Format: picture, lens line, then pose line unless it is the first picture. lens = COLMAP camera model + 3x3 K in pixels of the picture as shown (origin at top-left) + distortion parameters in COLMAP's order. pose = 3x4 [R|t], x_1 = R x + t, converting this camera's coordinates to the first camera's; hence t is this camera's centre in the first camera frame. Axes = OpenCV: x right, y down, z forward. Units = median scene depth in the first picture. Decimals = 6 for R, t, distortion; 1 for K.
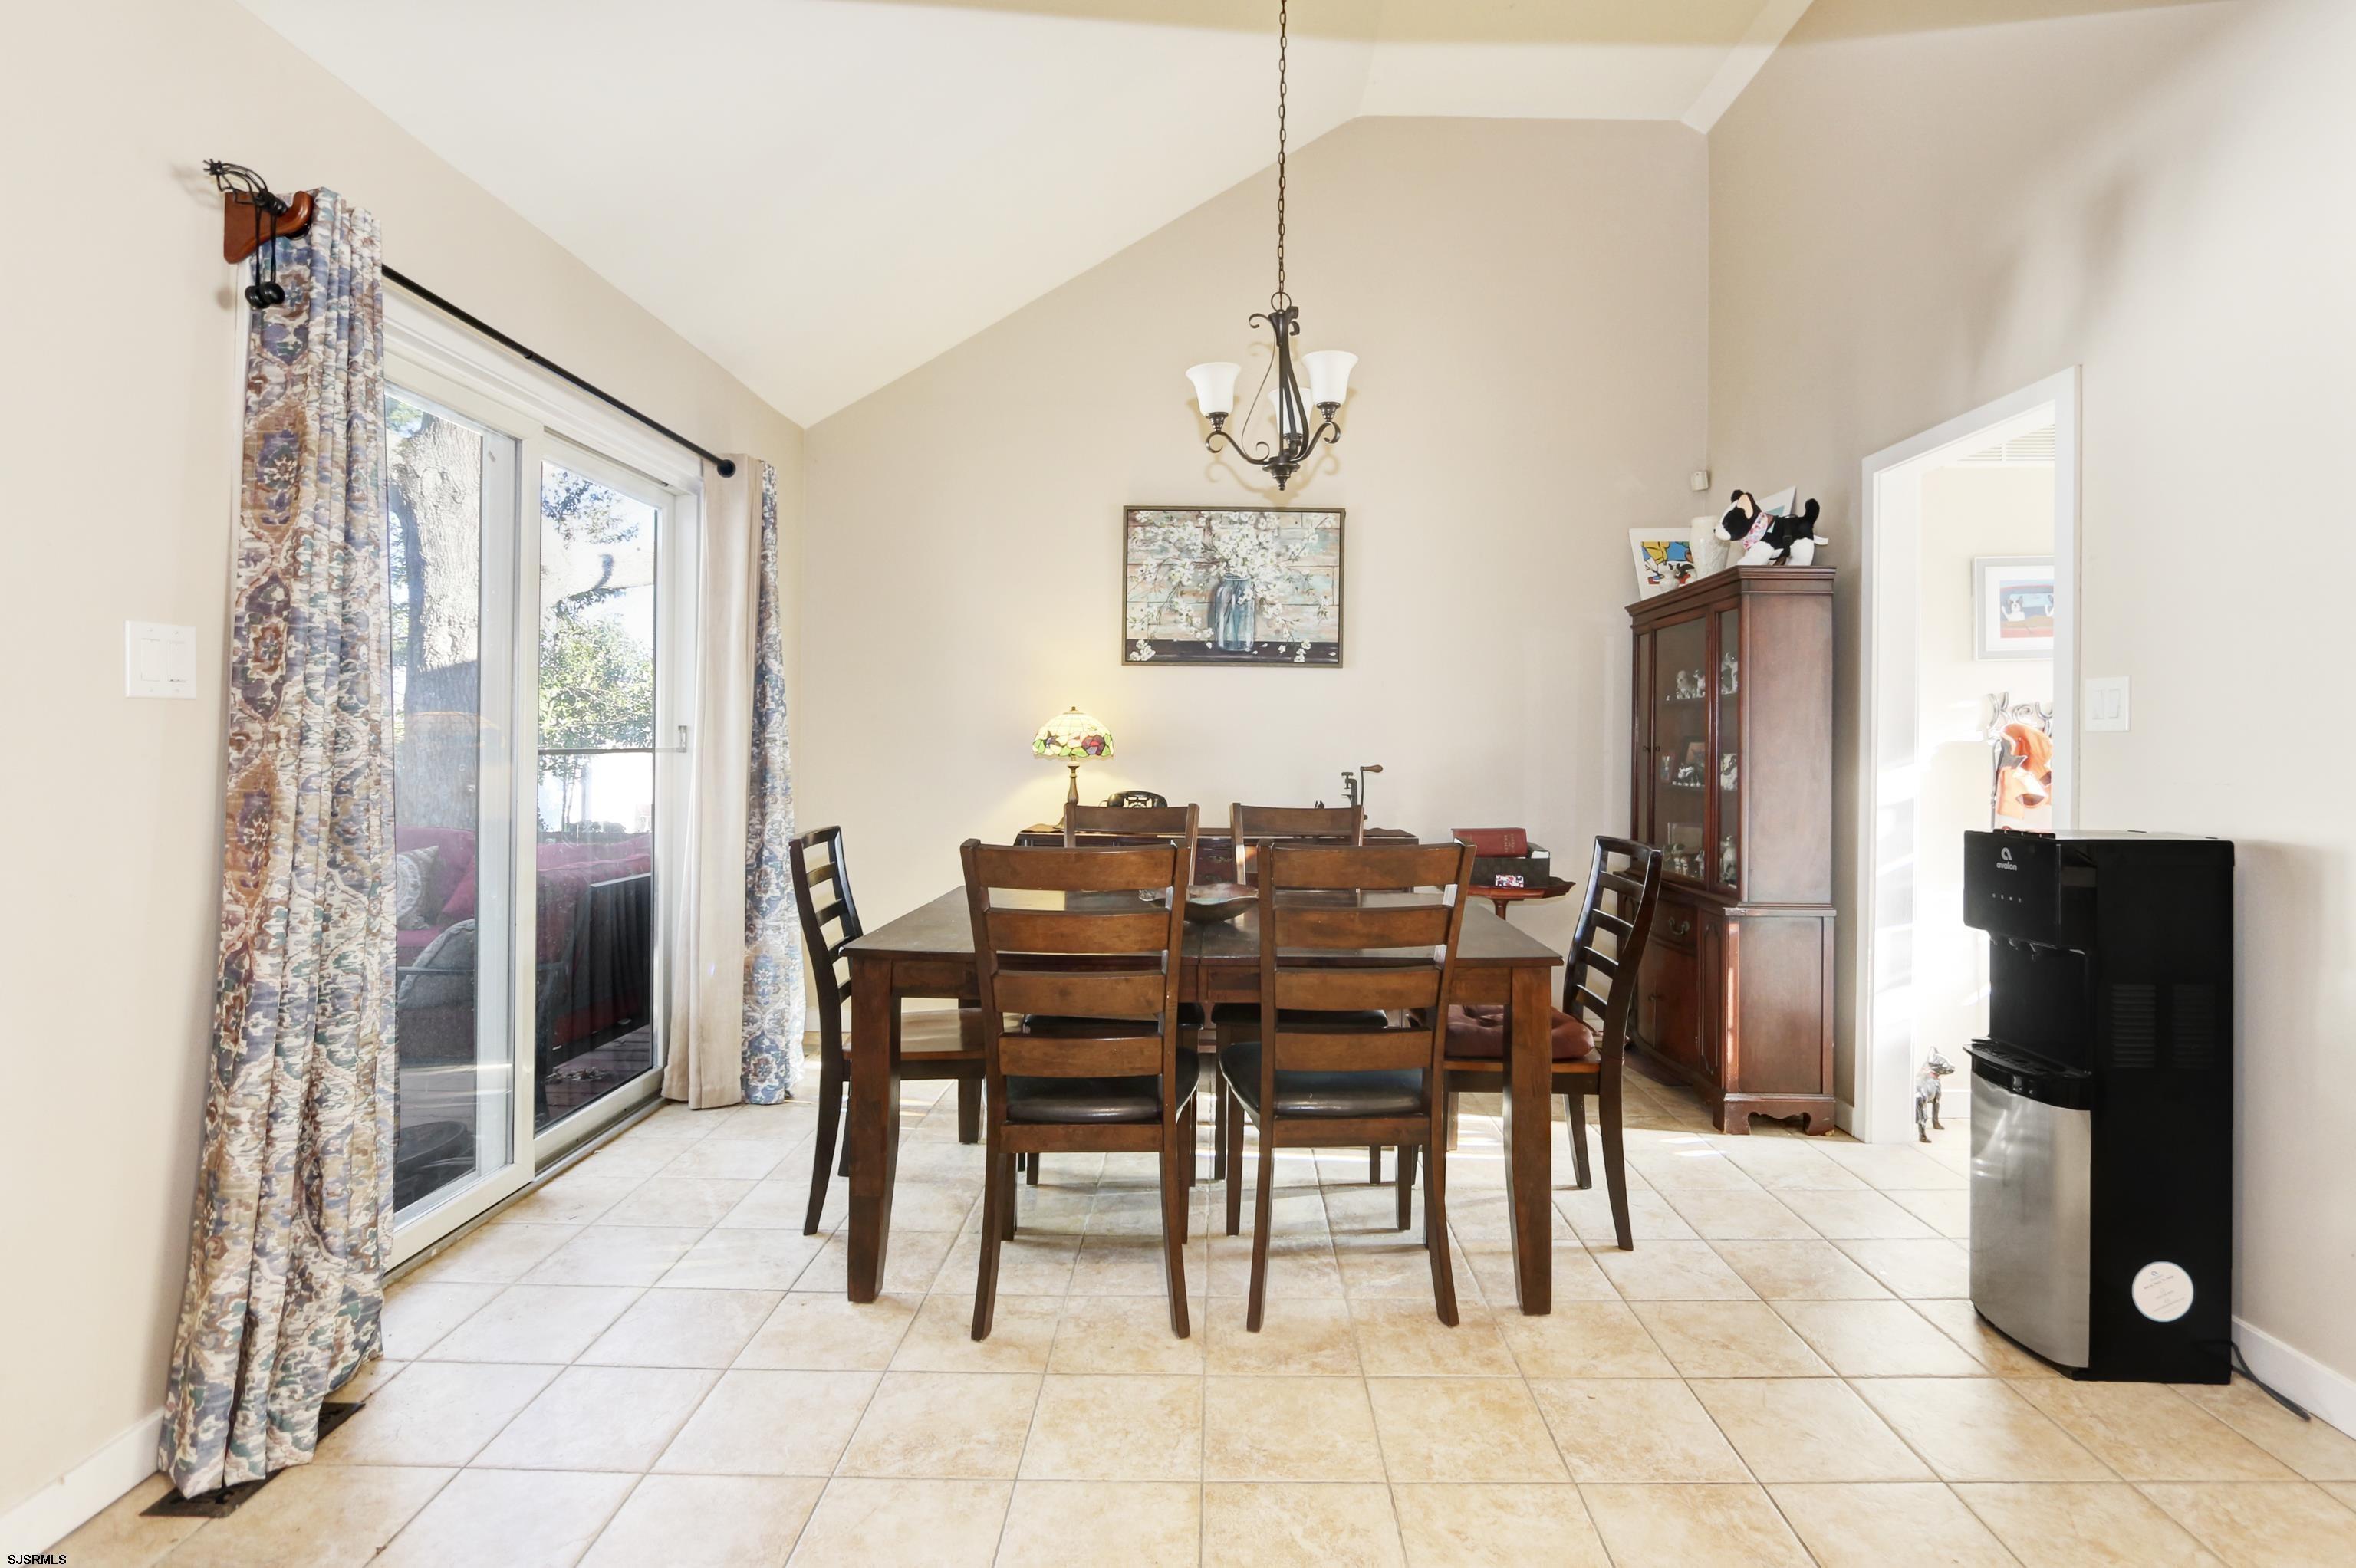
lens RADIAL K [[1197.0, 0, 1243.4], [0, 1197.0, 750.4], [0, 0, 1]] dist [-0.013964, 0.001101]
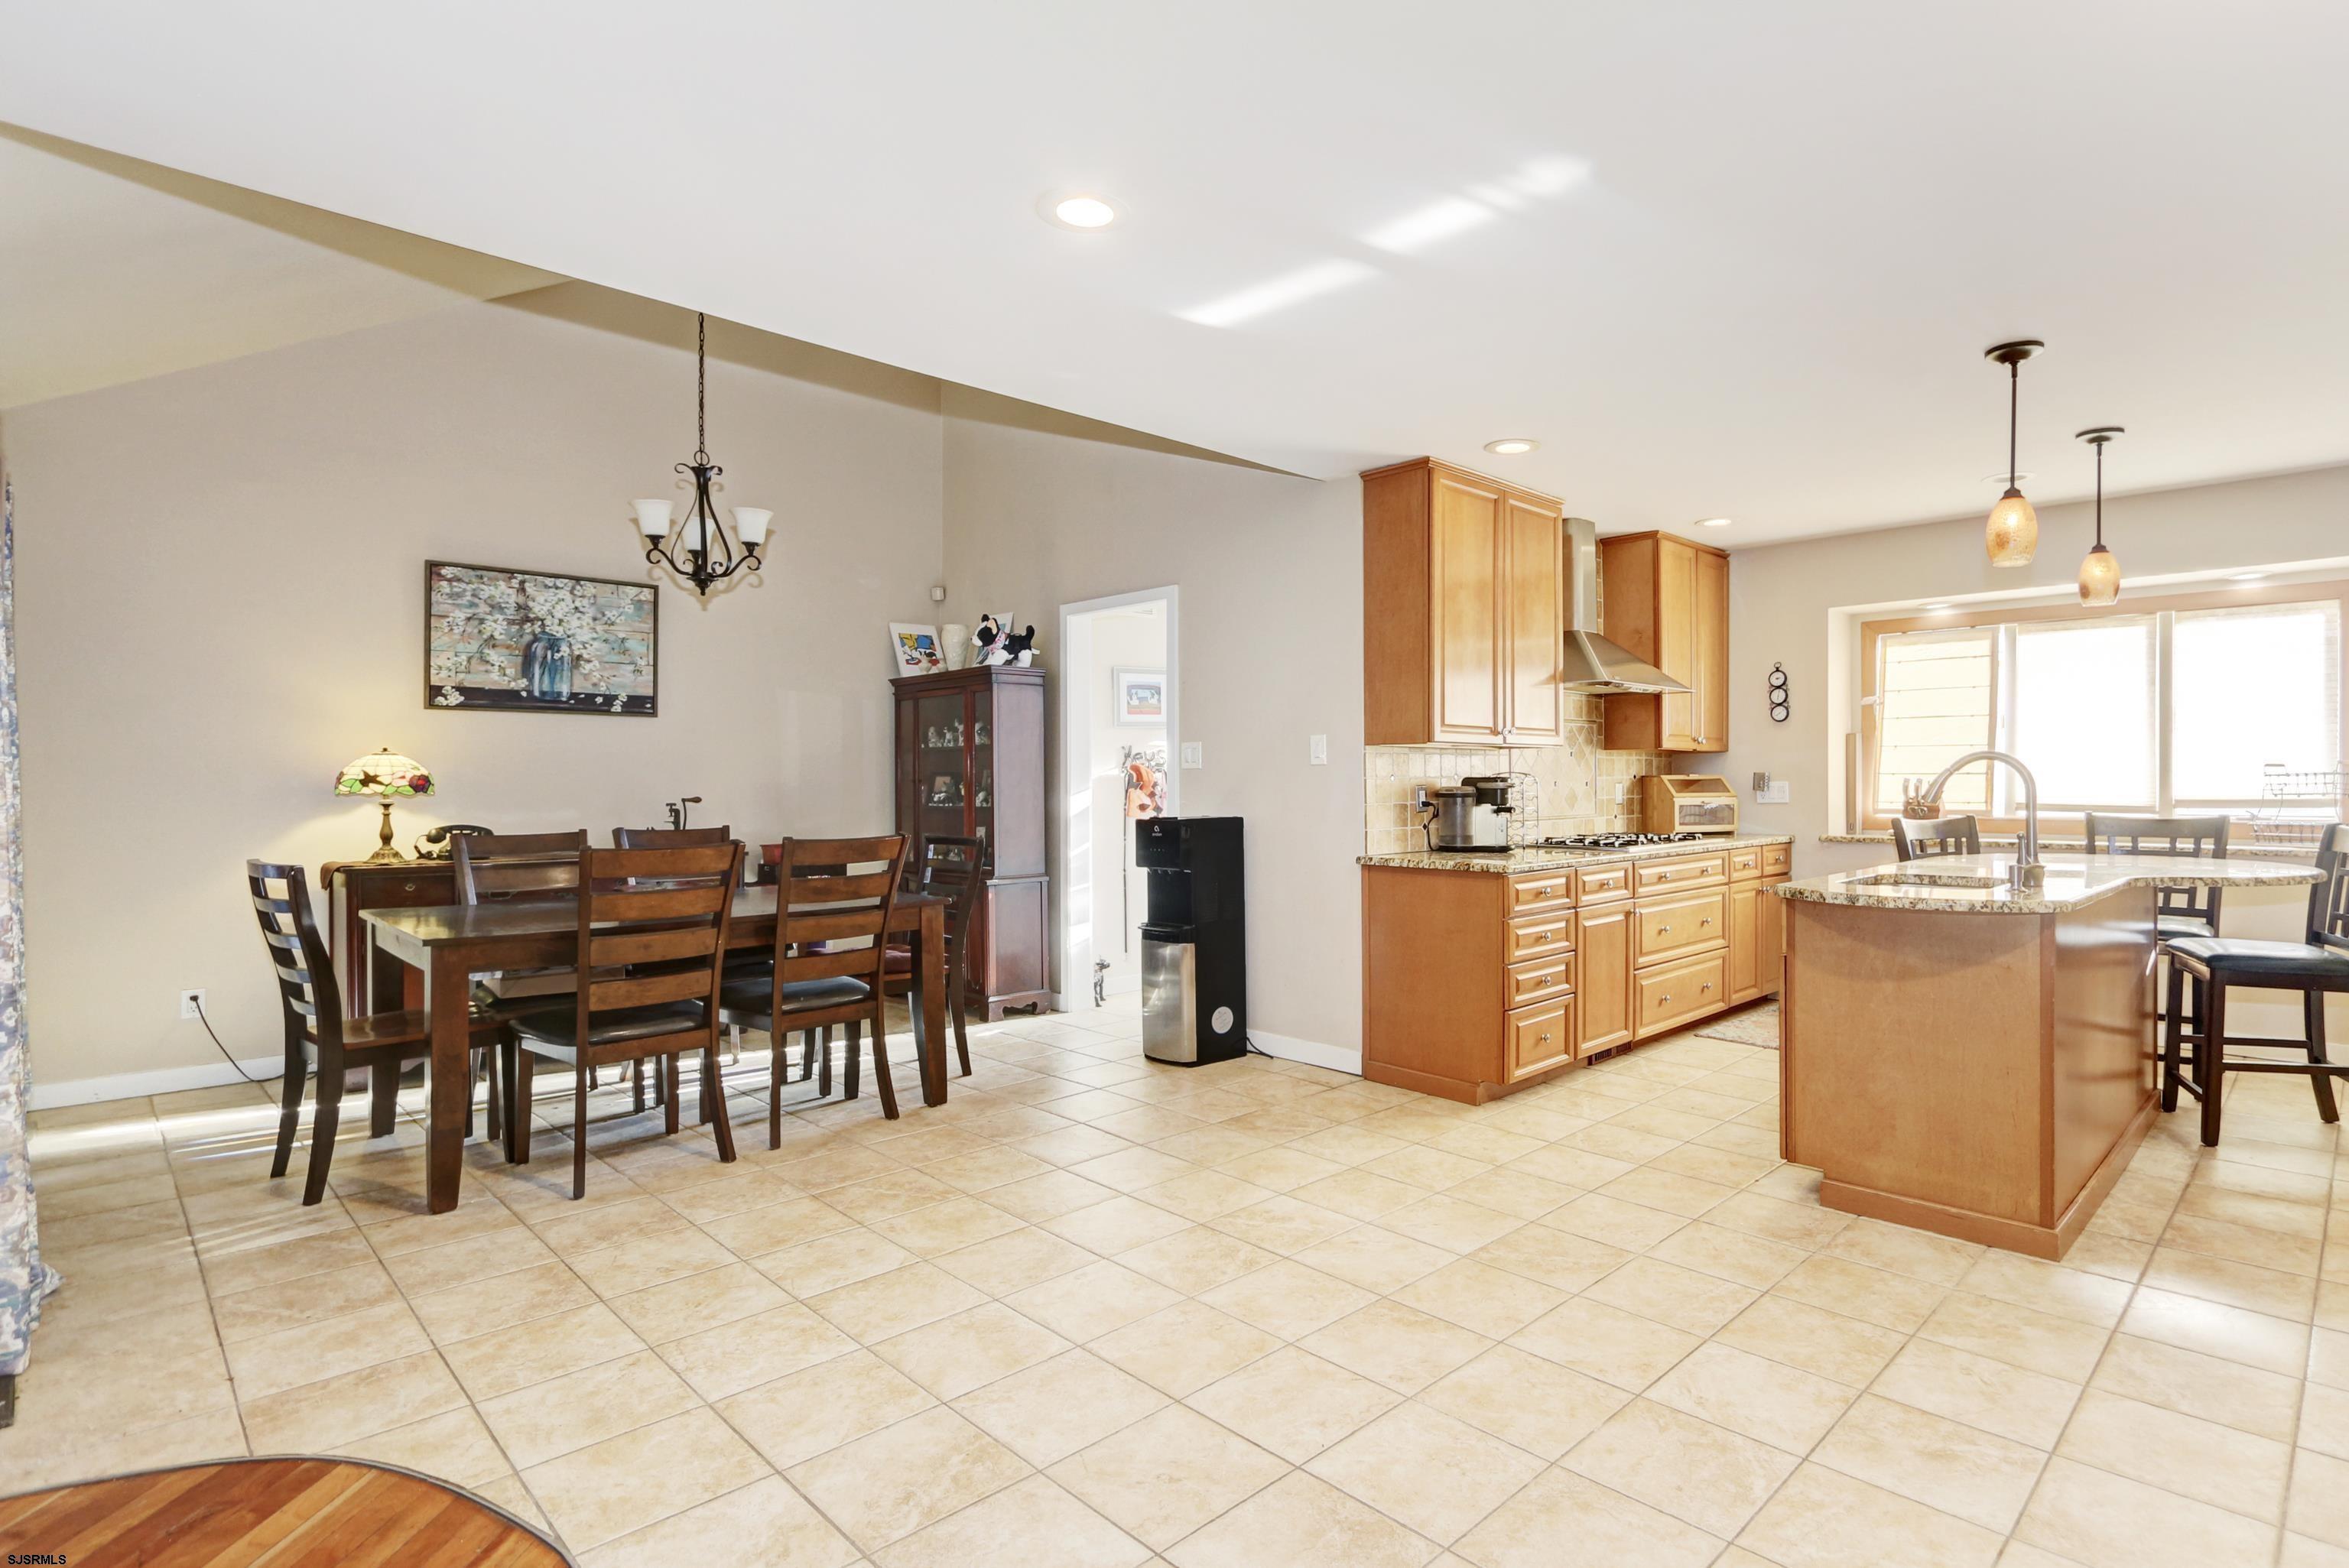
lens RADIAL K [[1153.5, 0, 1181.2], [0, 1153.5, 790.2], [0, 0, 1]] dist [-0.013335, 0.000589]
pose [[0.782234, -0.015568, 0.622790, -0.261182], [0.013642, 0.999876, 0.007859, 0.002772], [-0.622835, 0.002348, 0.782350, -0.269882]]
